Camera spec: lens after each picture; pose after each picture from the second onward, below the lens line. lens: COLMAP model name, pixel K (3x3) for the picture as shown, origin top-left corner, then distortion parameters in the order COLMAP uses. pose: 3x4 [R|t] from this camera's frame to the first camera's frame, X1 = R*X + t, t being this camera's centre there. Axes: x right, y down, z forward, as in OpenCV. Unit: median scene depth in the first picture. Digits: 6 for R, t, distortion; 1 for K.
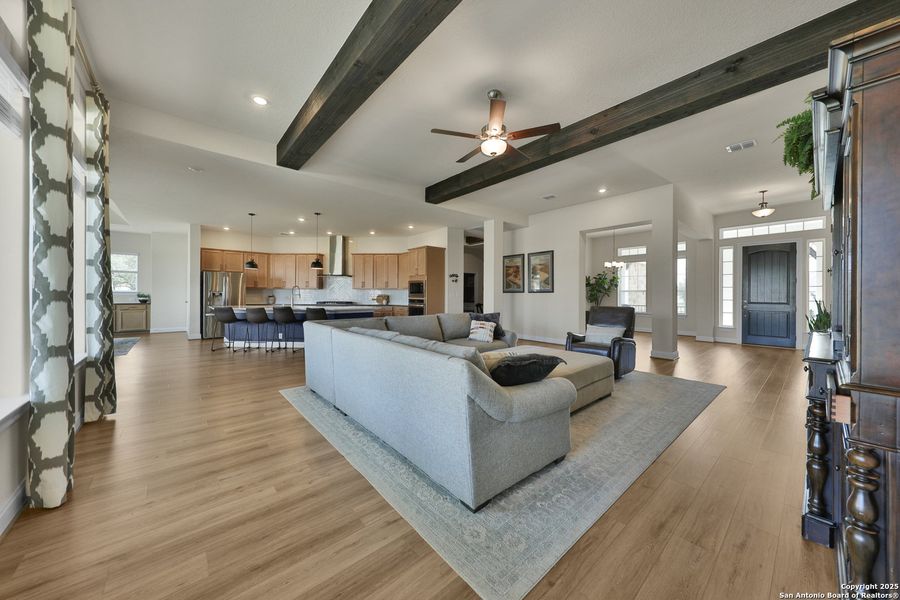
lens RADIAL K [[316.2, 0, 450.7], [0, 316.2, 297.6], [0, 0, 1]] dist [0.001115, 0.000022]
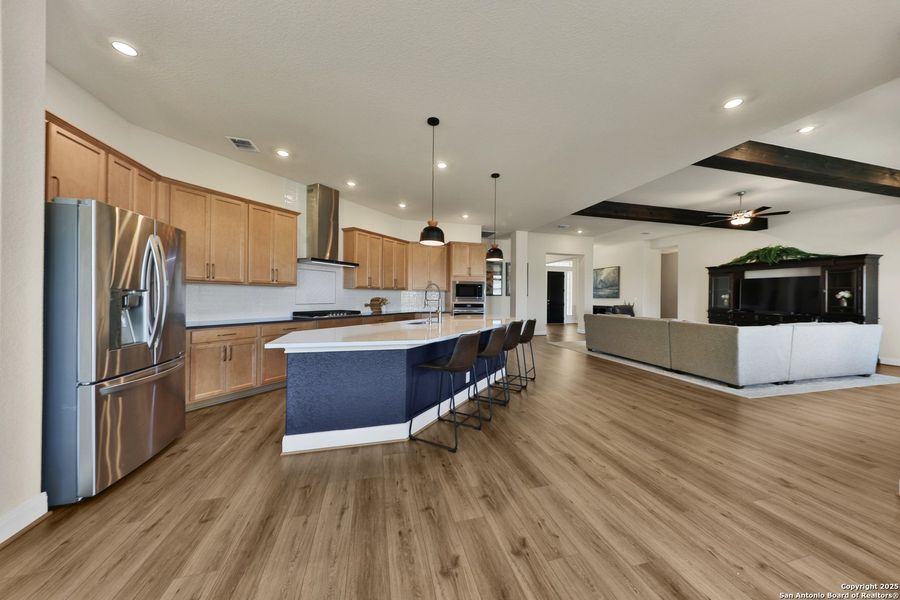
lens RADIAL K [[306.7, 0, 454.3], [0, 306.7, 295.5], [0, 0, 1]] dist [0.000884, 0.000016]
pose [[0.439687, 0.002274, 0.898148, -0.896771], [0.002832, 0.999988, -0.003918, -0.013881], [-0.898147, 0.004267, 0.439675, 0.695245]]
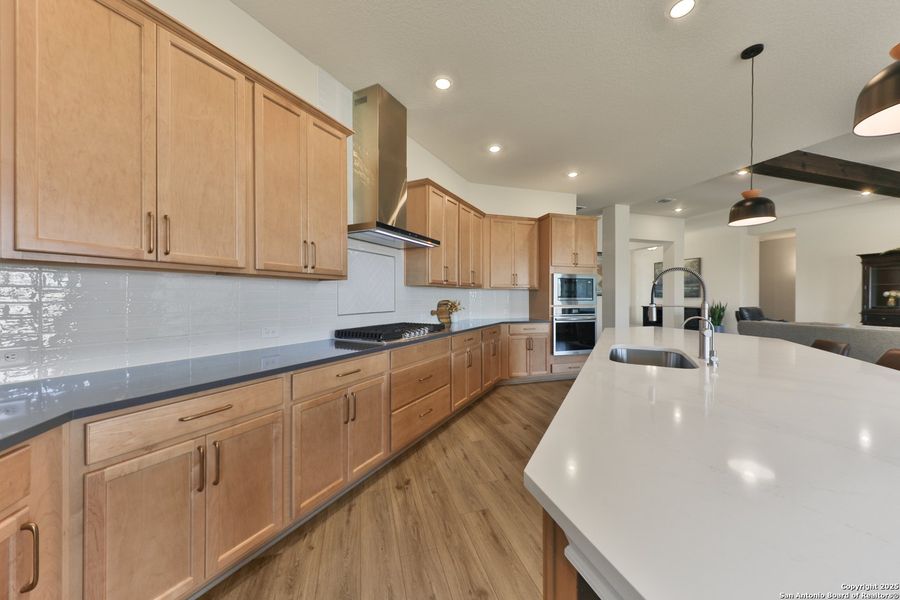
lens RADIAL K [[316.2, 0, 450.7], [0, 316.2, 297.6], [0, 0, 1]] dist [0.001115, 0.000022]
pose [[0.411985, -0.006880, 0.911165, -0.738531], [0.011909, 0.999927, 0.002166, -0.017345], [-0.911113, 0.009958, 0.412036, 1.004138]]
